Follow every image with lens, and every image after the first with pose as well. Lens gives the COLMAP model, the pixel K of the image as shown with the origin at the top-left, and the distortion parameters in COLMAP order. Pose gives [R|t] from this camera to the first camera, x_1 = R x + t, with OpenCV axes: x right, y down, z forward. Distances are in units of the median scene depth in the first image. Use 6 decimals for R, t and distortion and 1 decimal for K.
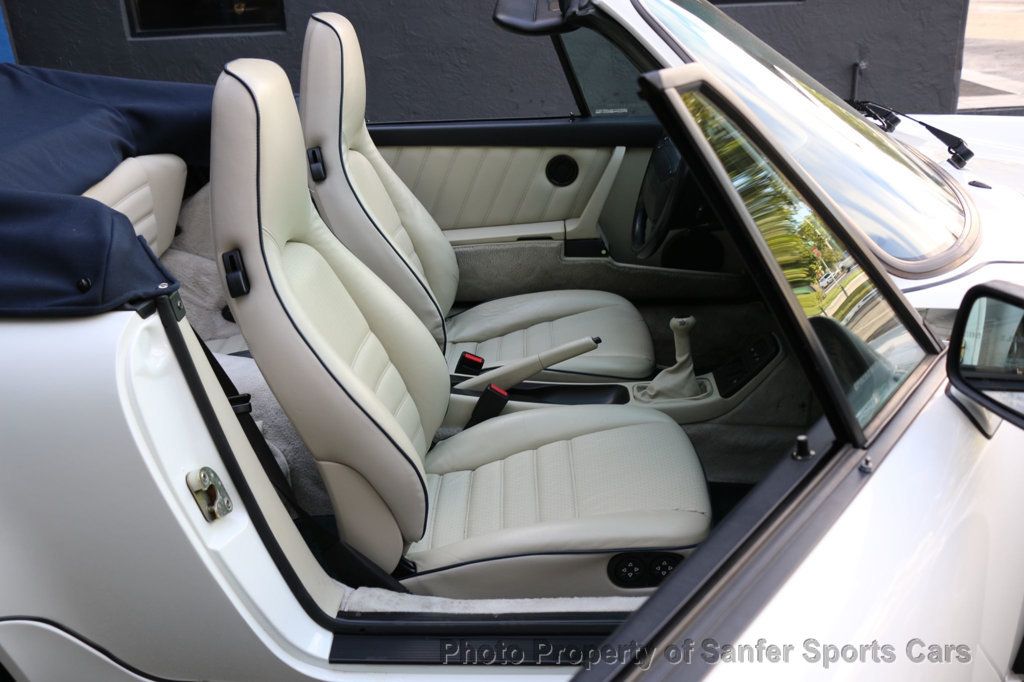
lens RADIAL K [[1077.6, 0, 512.0], [0, 1077.6, 341.0], [0, 0, 1]] dist [0.004750, 0.002857]
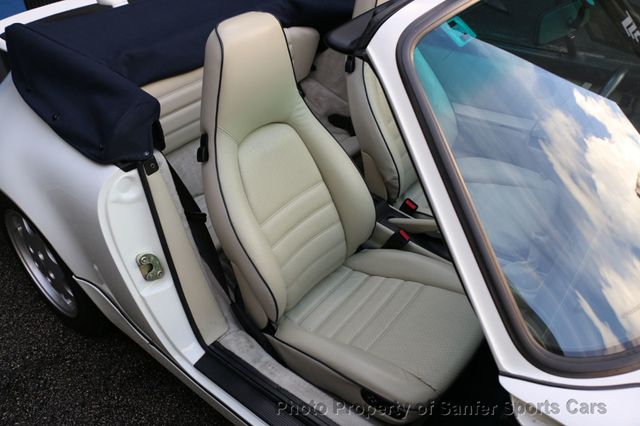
lens RADIAL K [[520.6, 0, 320.0], [0, 520.6, 213.0], [0, 0, 1]] dist [-0.052933, -0.001654]
pose [[0.787974, 0.371969, -0.490649, 0.262198], [-0.209214, 0.911225, 0.354821, -0.235915], [0.579074, -0.176939, 0.795843, 0.335248]]
